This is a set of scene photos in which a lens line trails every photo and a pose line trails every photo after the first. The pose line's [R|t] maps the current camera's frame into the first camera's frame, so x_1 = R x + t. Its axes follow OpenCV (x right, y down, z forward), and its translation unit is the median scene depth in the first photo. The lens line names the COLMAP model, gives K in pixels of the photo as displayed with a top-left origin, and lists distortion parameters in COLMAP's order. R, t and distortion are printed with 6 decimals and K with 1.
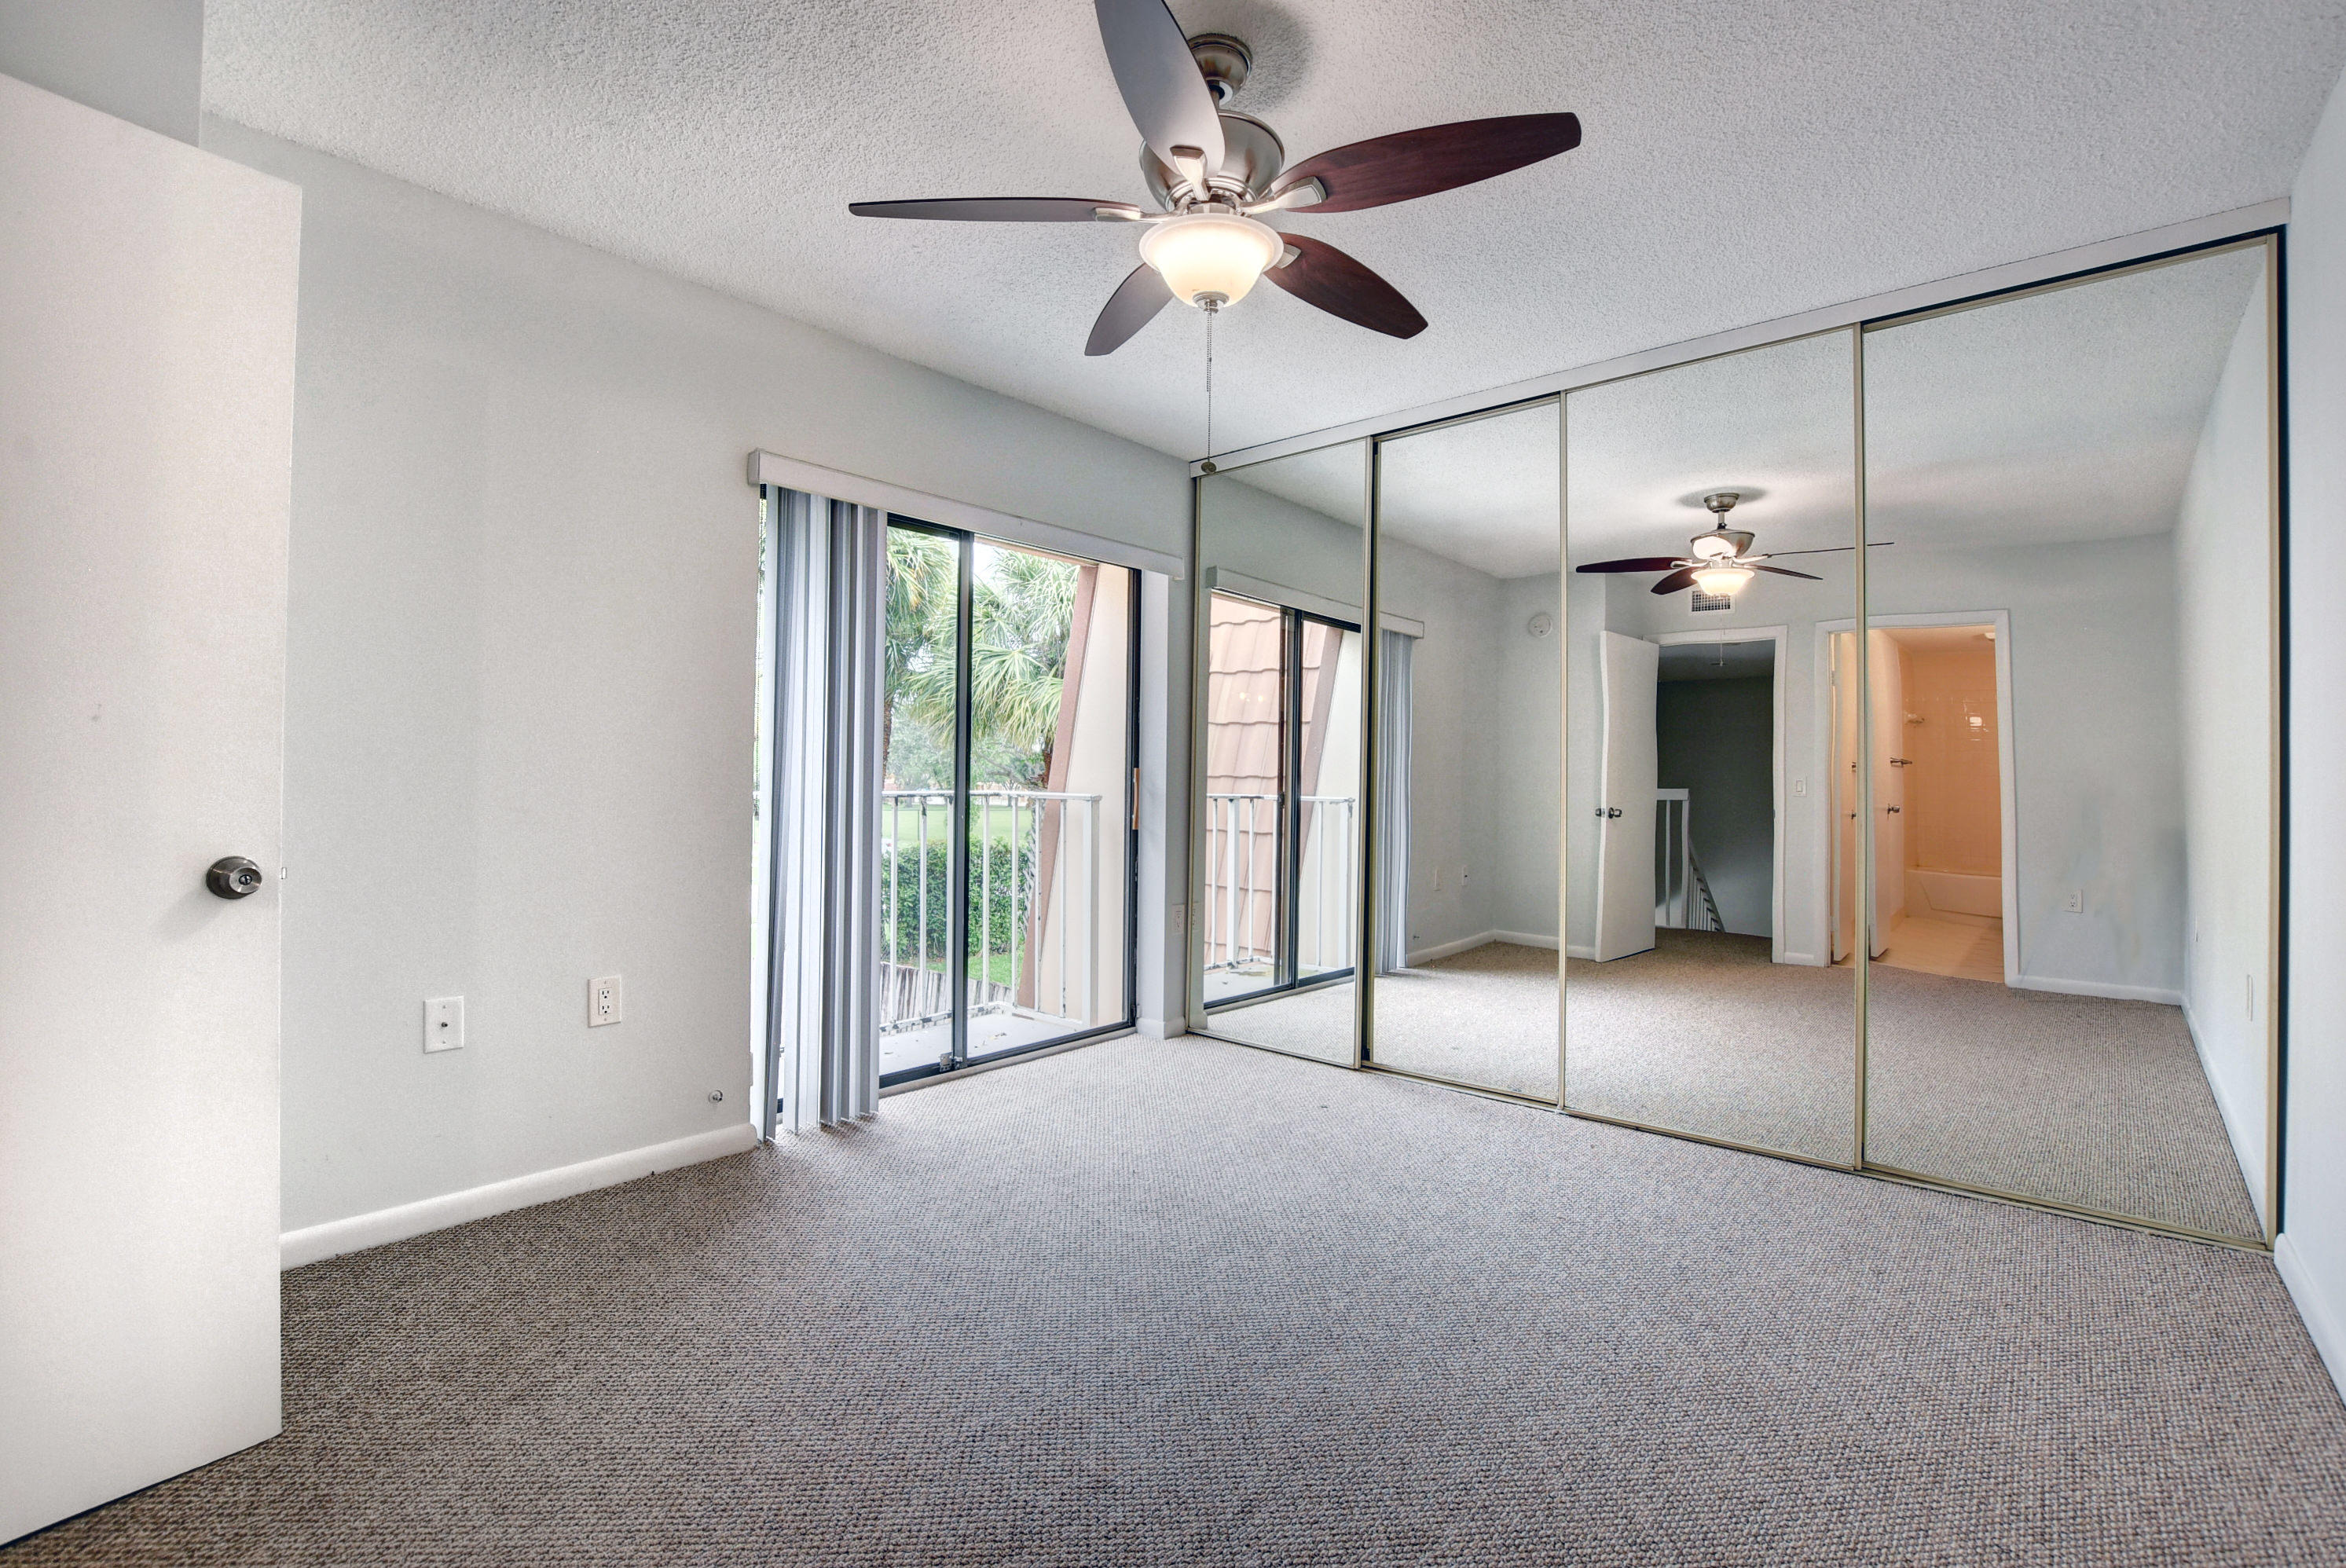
lens RADIAL K [[1045.1, 0, 1186.0], [0, 1045.1, 767.5], [0, 0, 1]] dist [-0.042972, 0.008747]
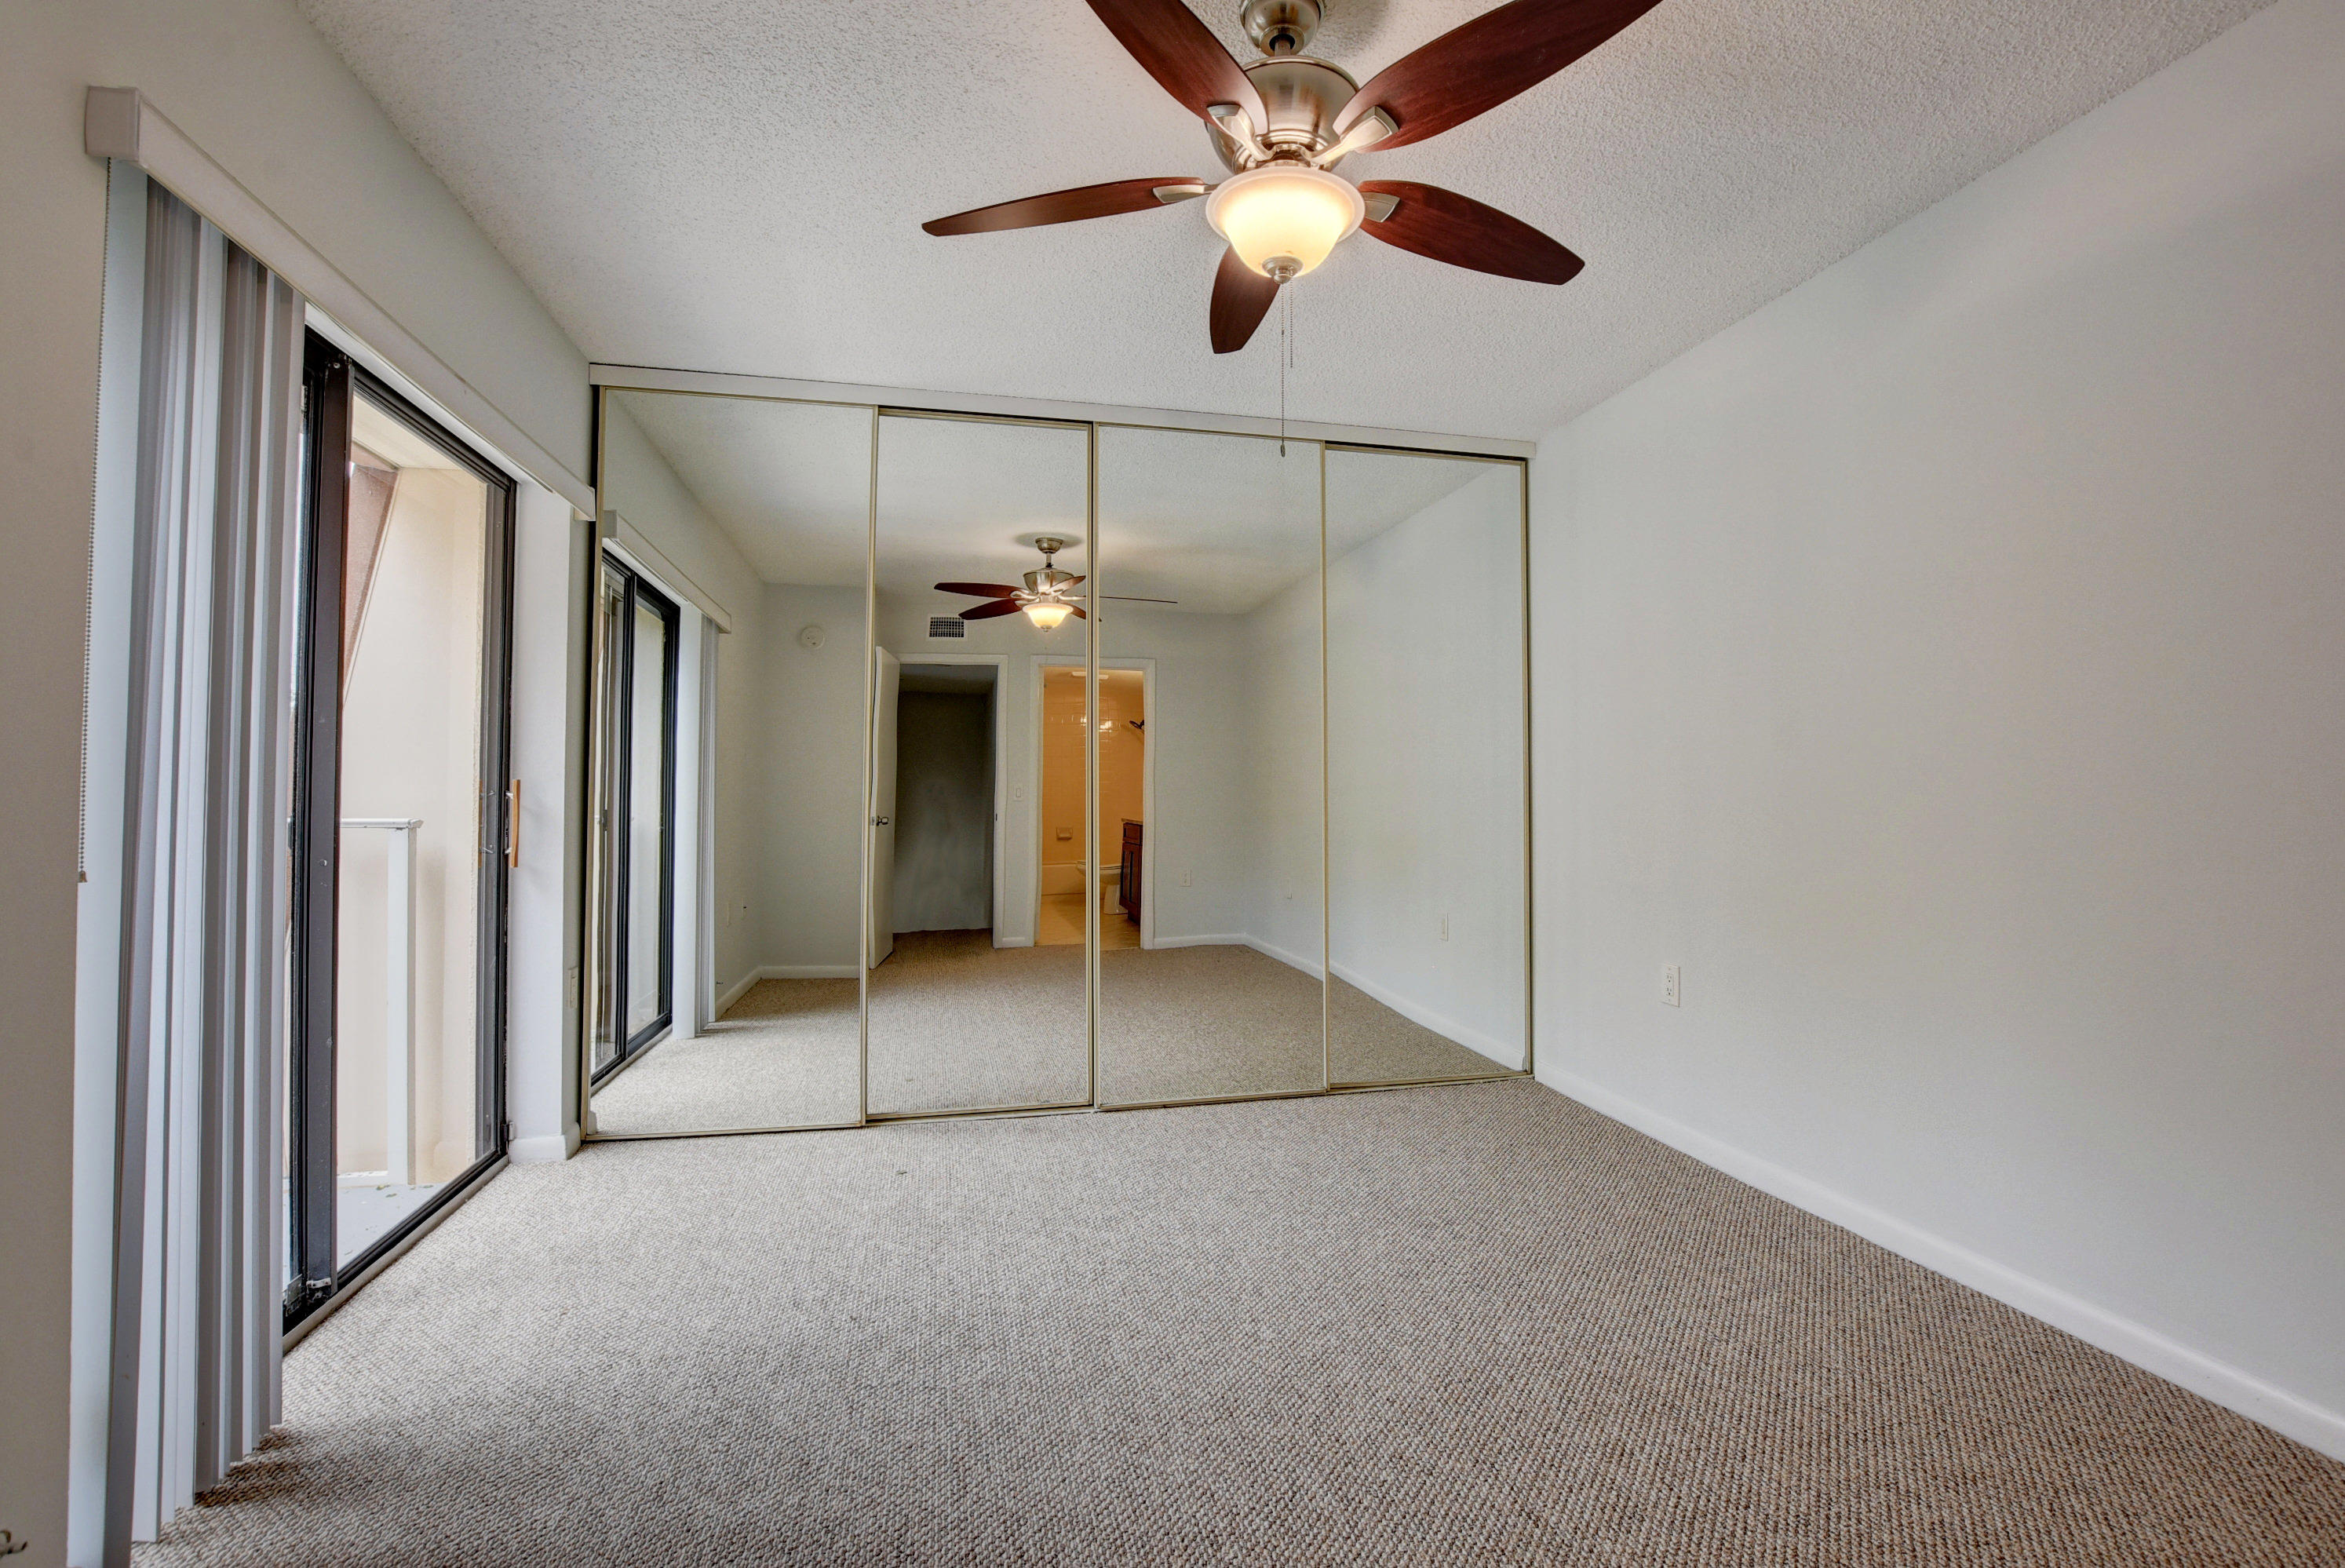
lens RADIAL K [[1036.7, 0, 1186.4], [0, 1036.7, 774.2], [0, 0, 1]] dist [-0.044352, 0.009343]
pose [[0.587137, 0.007323, 0.809454, -0.452632], [-0.002542, 0.999971, -0.007202, 0.000234], [-0.809483, 0.002171, 0.587139, 0.328646]]
